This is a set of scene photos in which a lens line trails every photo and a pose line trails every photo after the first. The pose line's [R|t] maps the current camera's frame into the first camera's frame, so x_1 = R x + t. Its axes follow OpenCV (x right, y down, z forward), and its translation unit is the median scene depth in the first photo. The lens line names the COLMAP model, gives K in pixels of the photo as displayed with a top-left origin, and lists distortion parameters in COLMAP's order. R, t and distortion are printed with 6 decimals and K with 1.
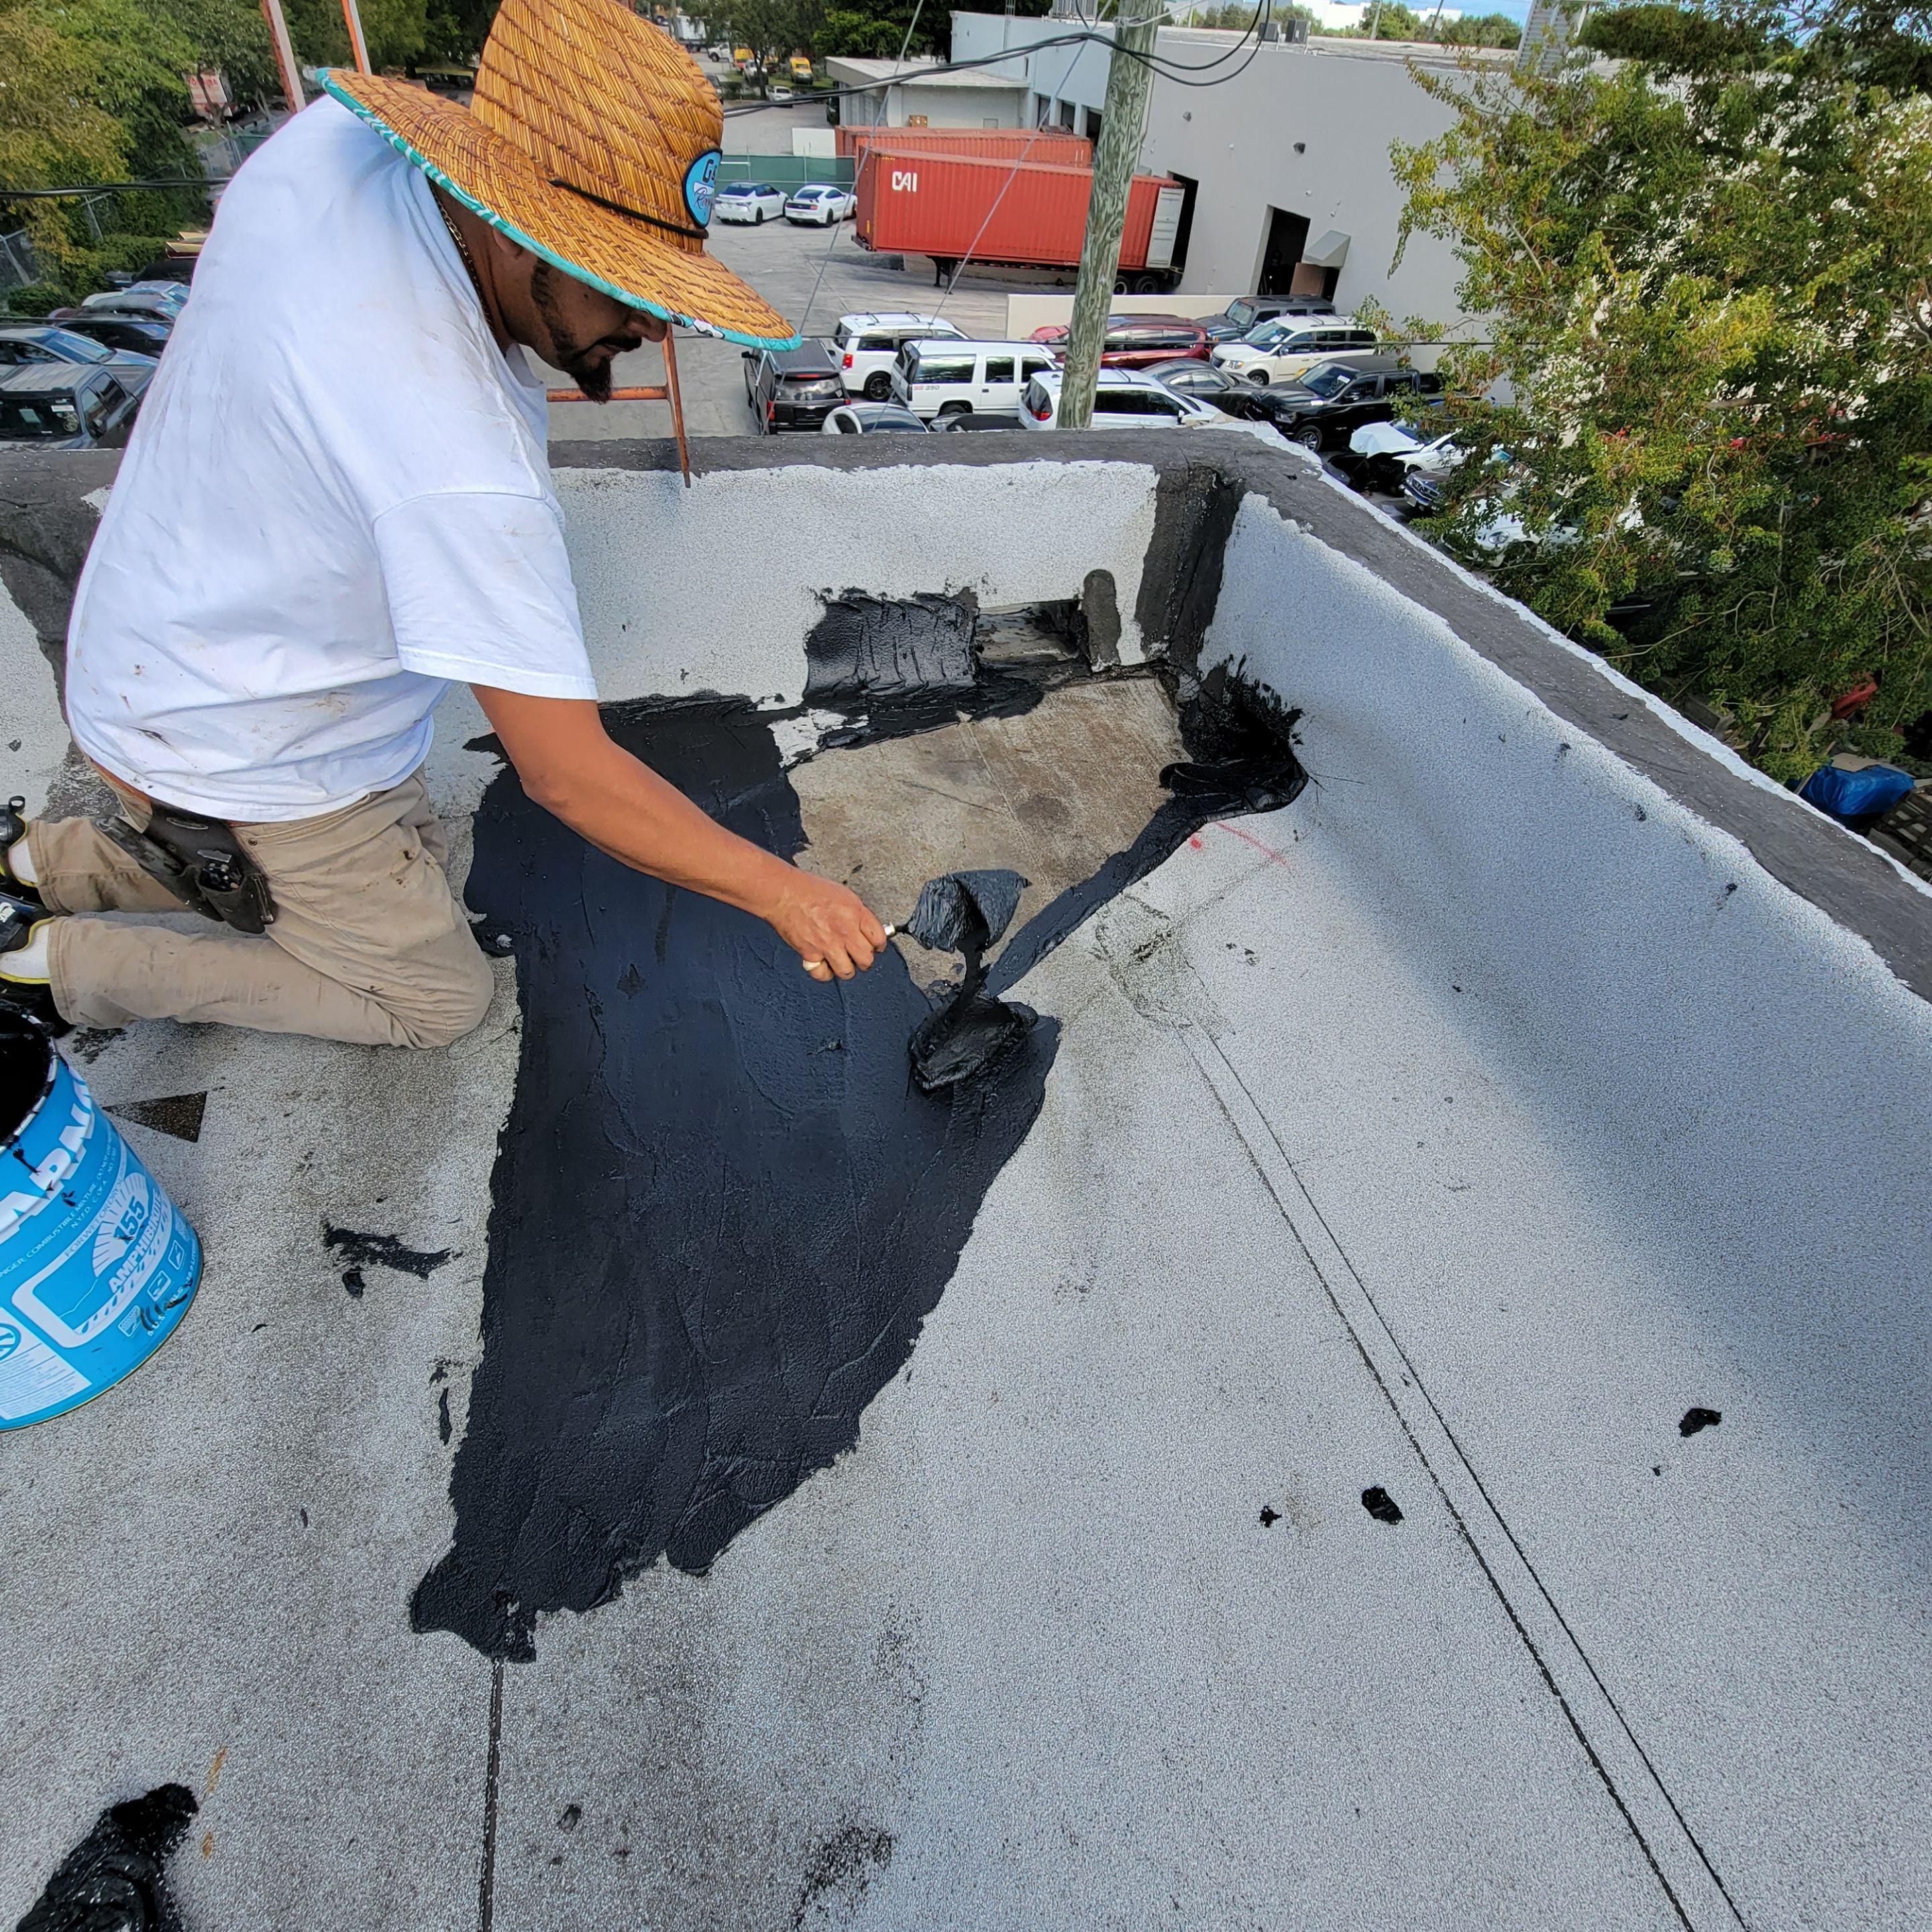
lens RADIAL K [[1052.5, 0, 959.8], [0, 1052.5, 960.3], [0, 0, 1]] dist [-0.006900, 0.001937]
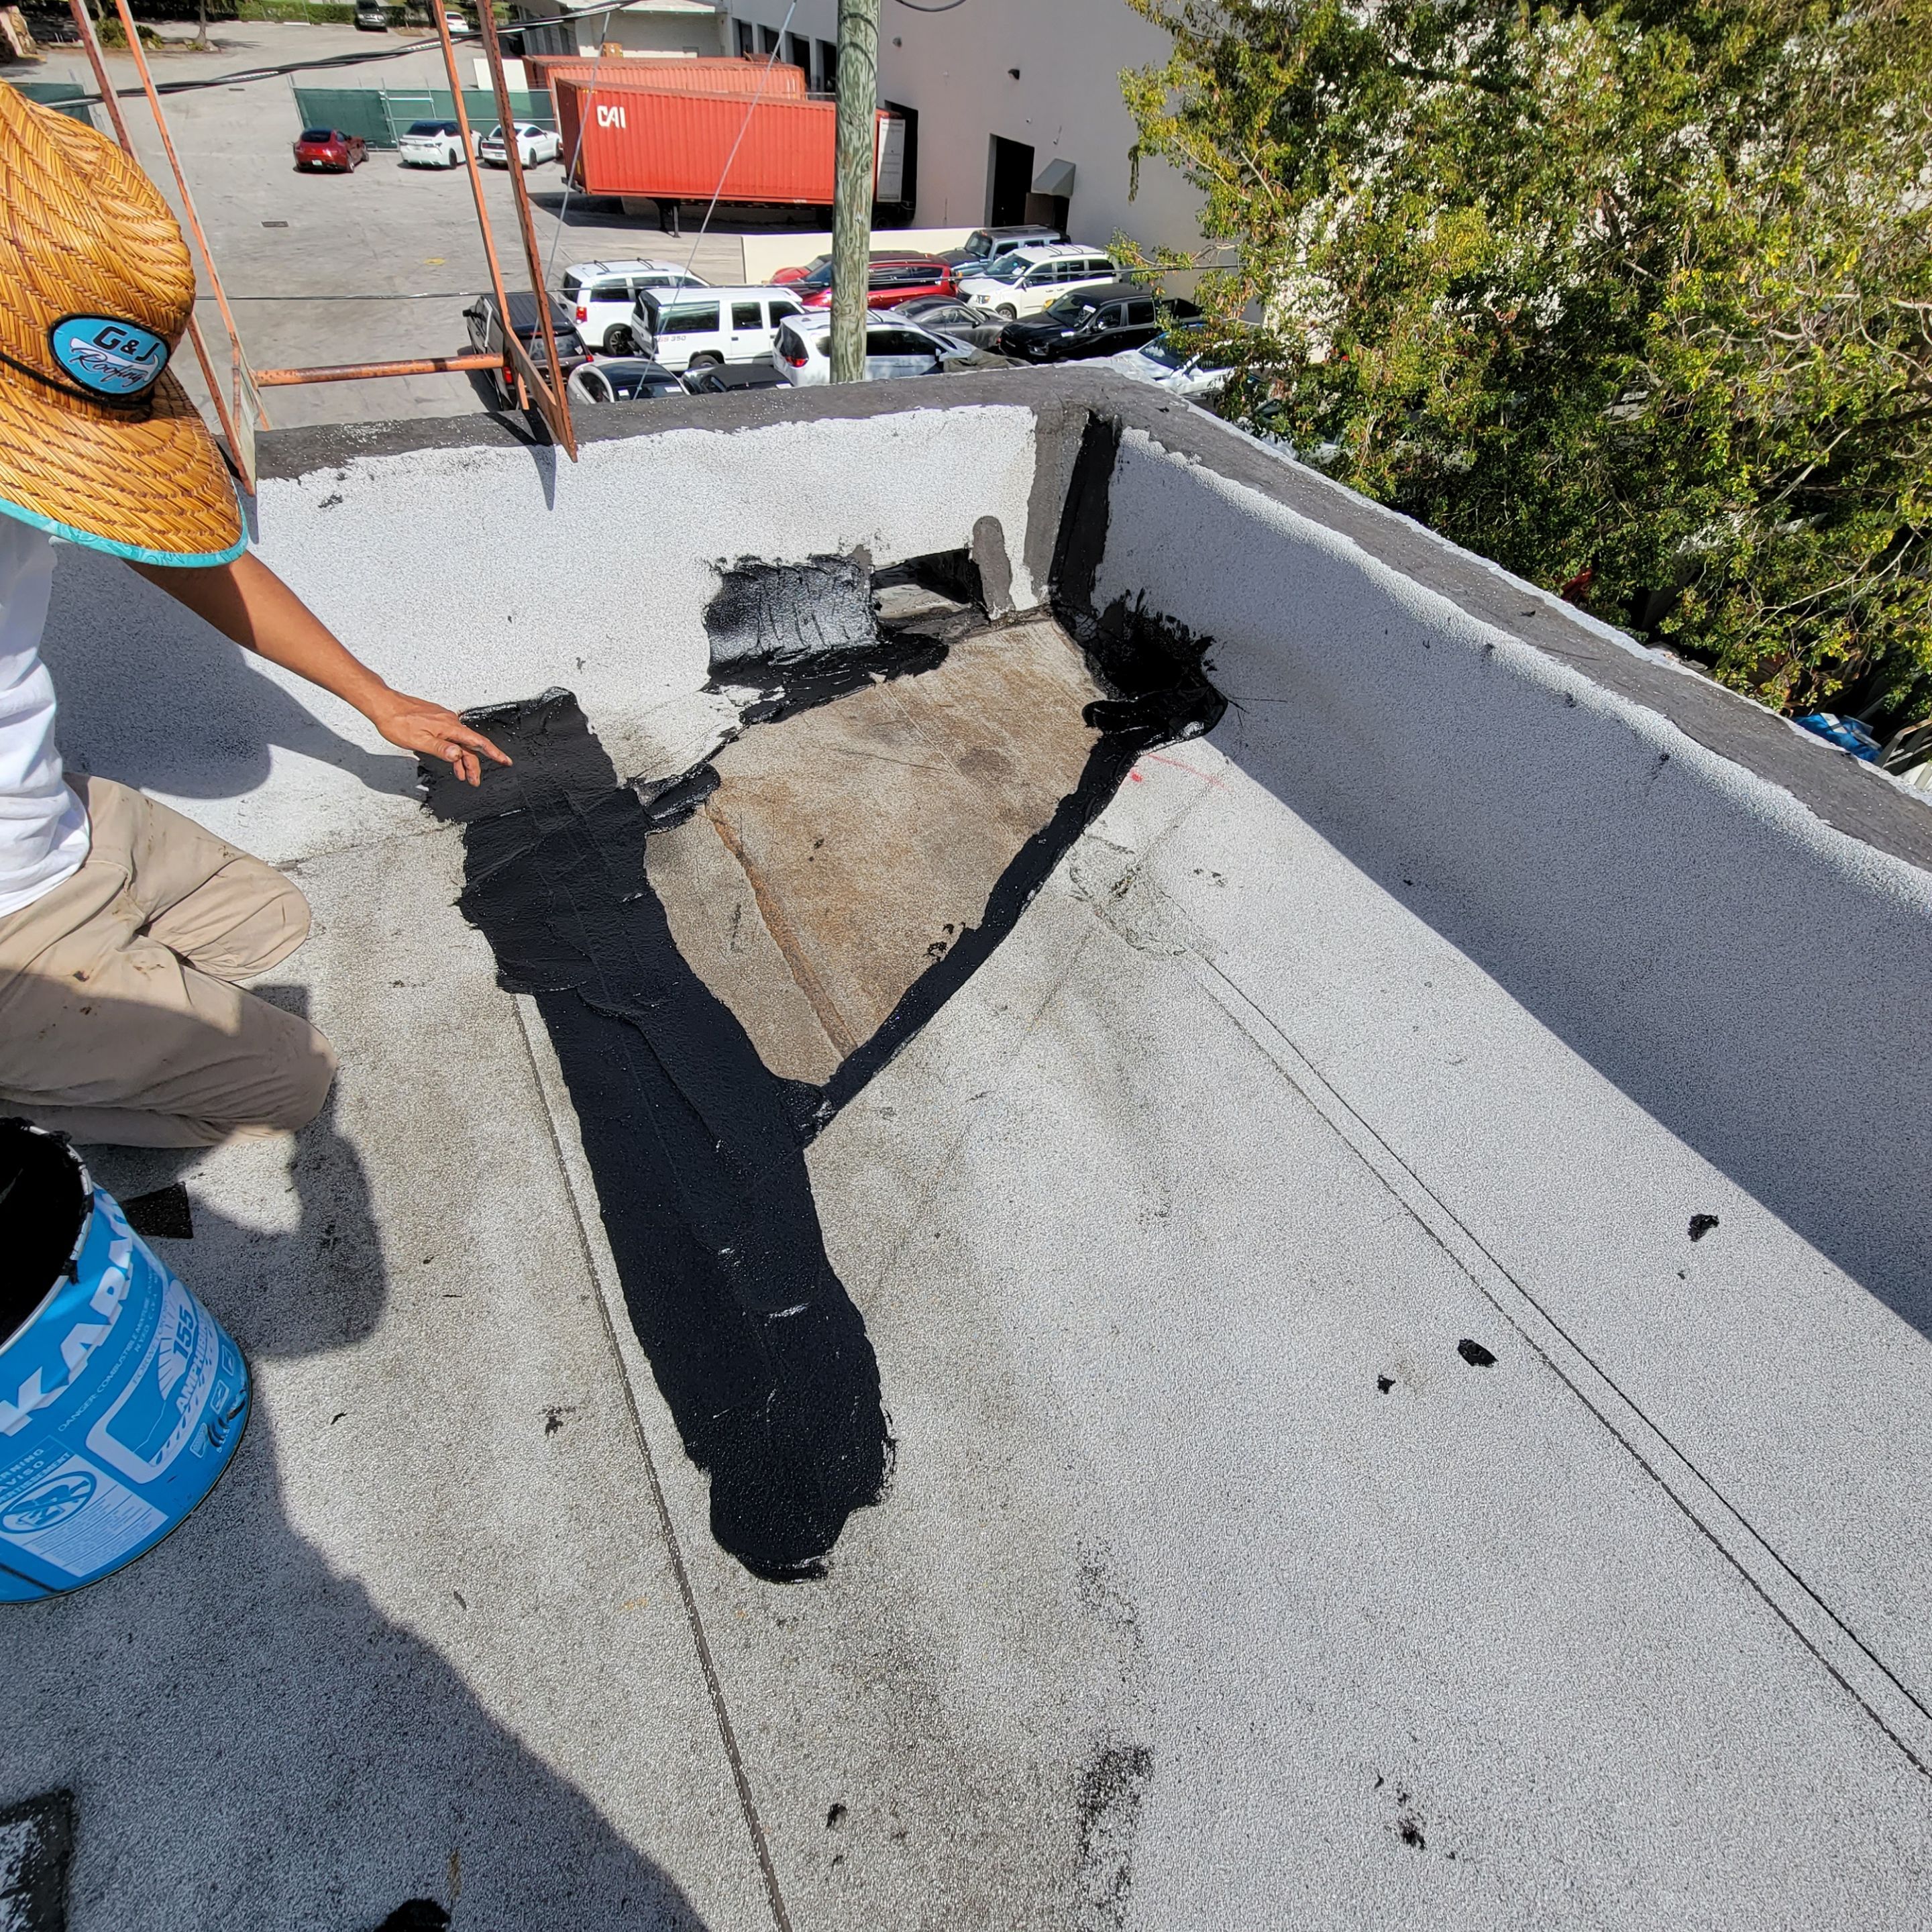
lens RADIAL K [[1052.5, 0, 960.5], [0, 1052.5, 960.4], [0, 0, 1]] dist [-0.006900, 0.001937]
pose [[0.976411, -0.145778, 0.159279, -0.110604], [0.139064, 0.988887, 0.052575, -0.009889], [-0.165173, -0.029185, 0.985833, 0.006859]]
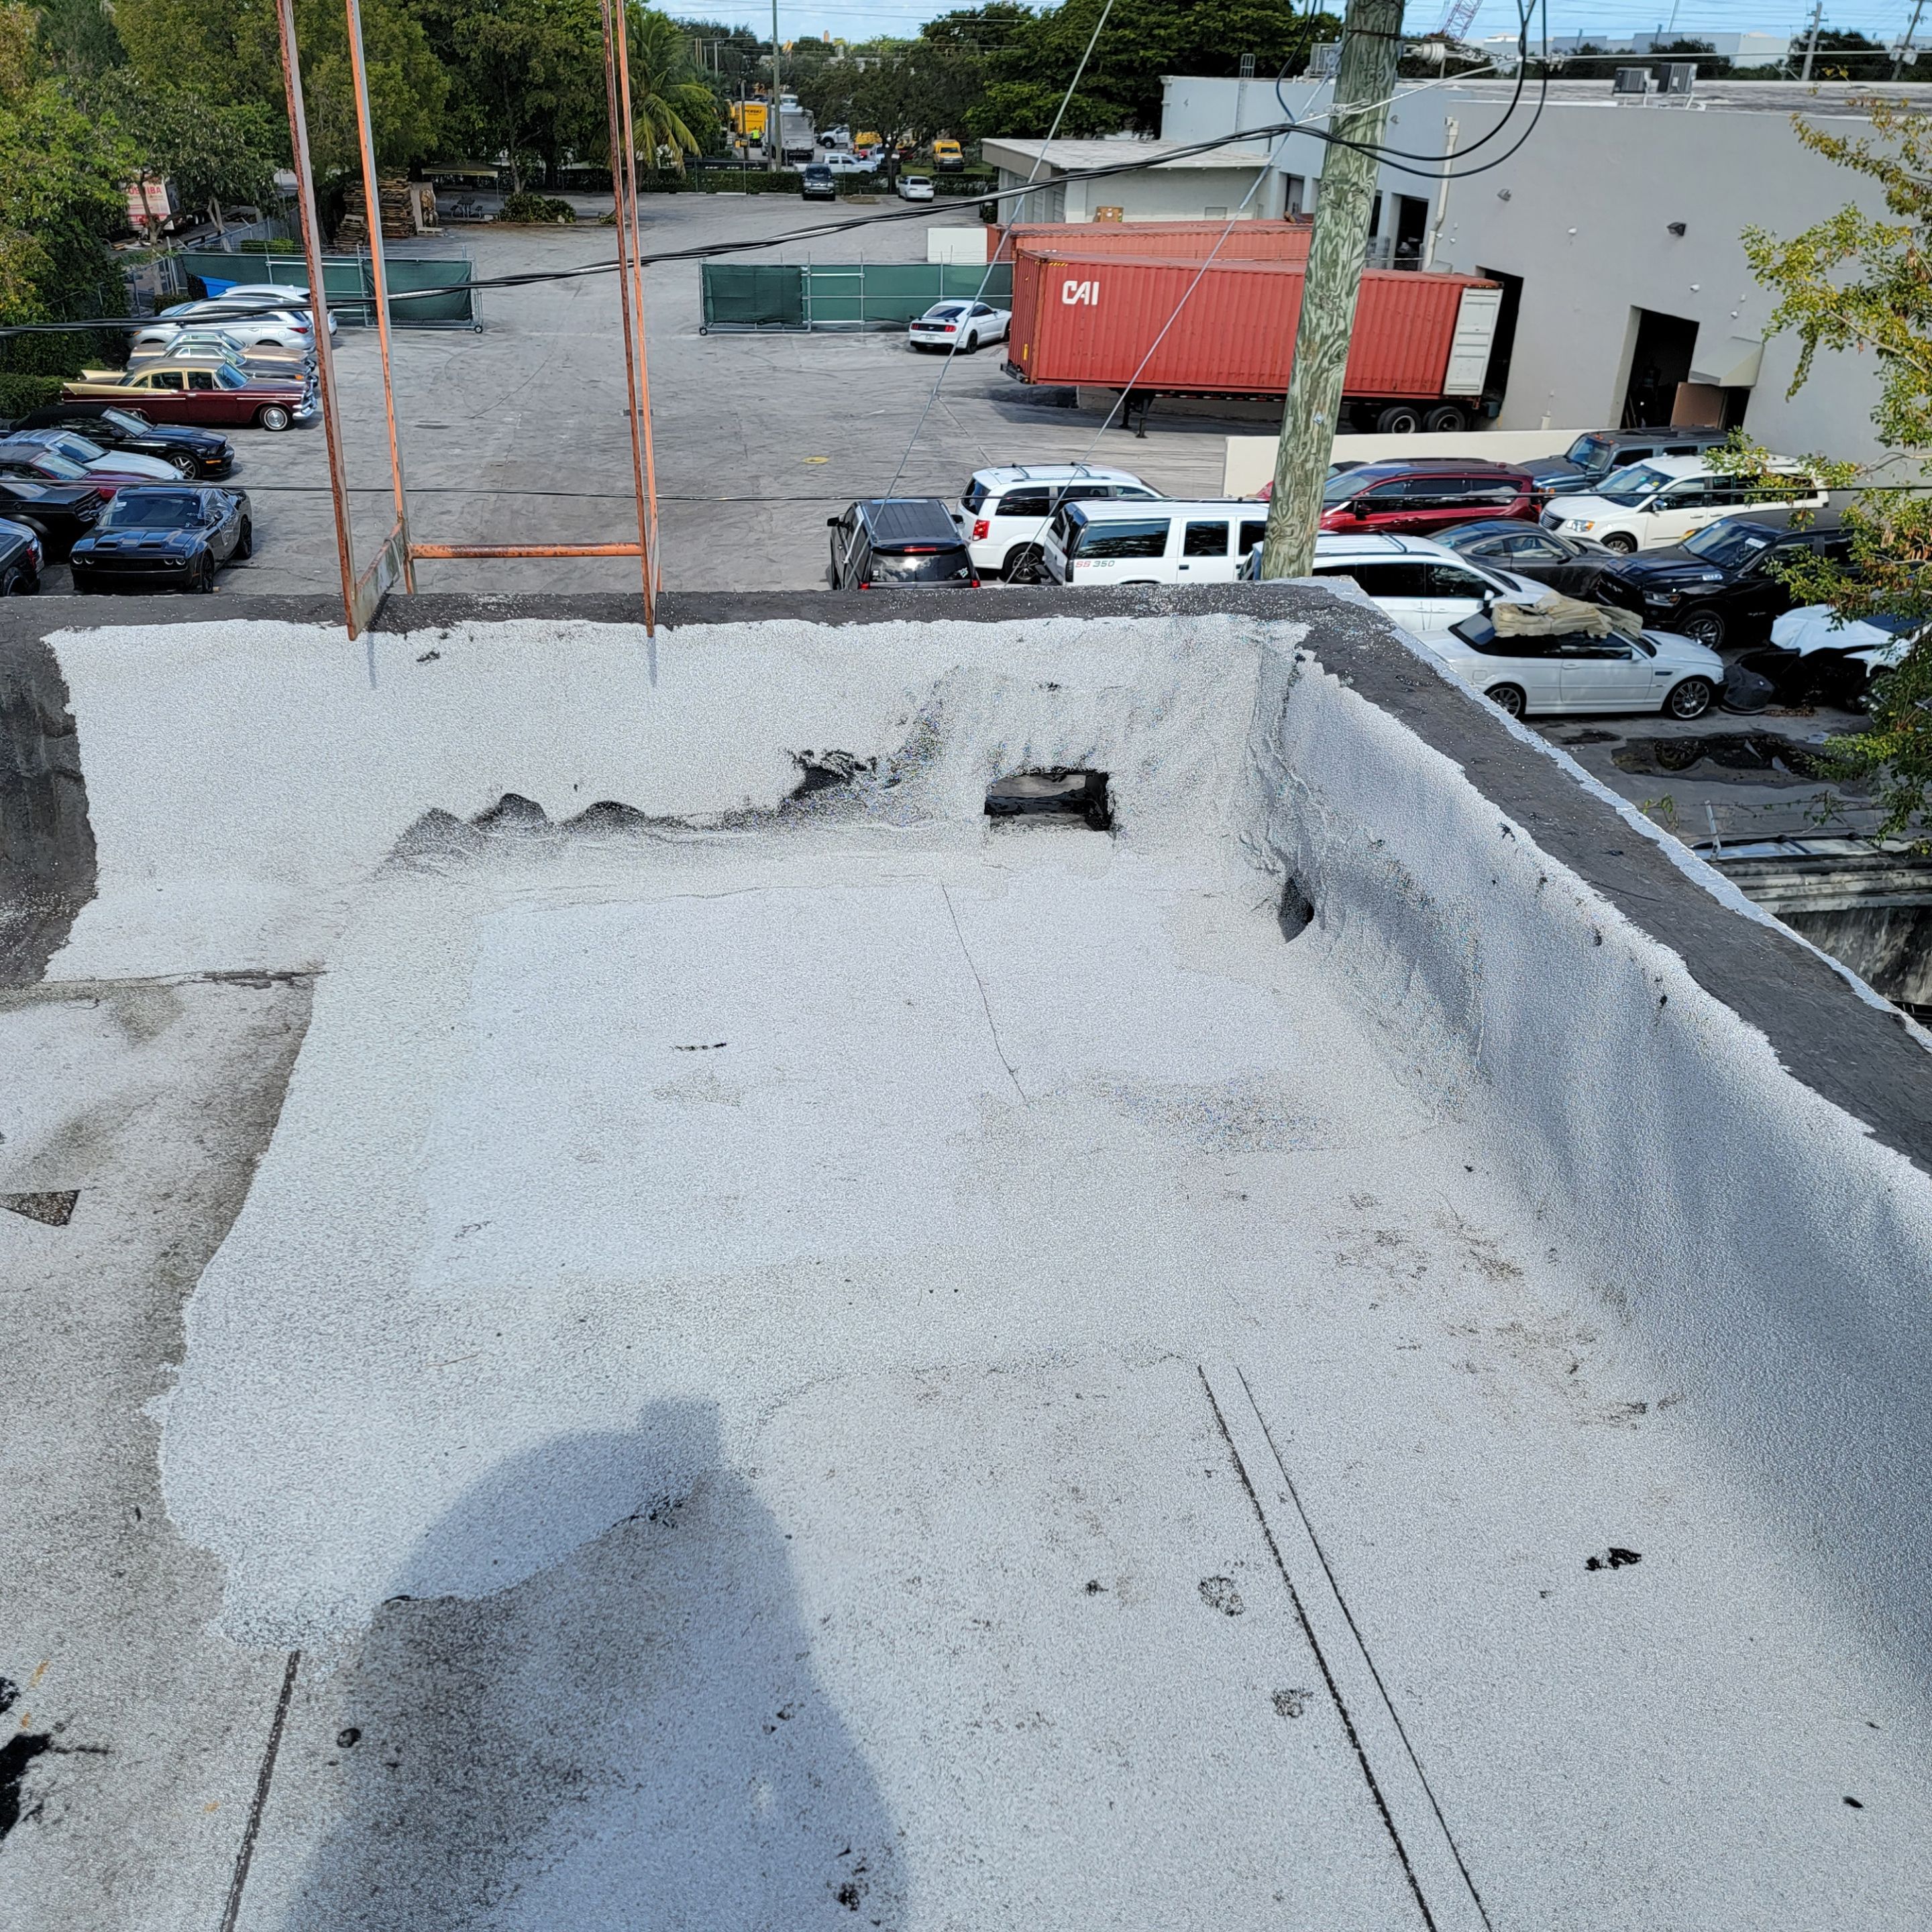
lens RADIAL K [[1786.9, 0, 933.4], [0, 1786.9, 965.0], [0, 0, 1]] dist [0.050971, 0.000000]
pose [[0.991897, 0.022736, -0.124994, 0.154919], [-0.056388, 0.960424, -0.272775, 0.199893], [0.113846, 0.277613, 0.953924, -0.326909]]
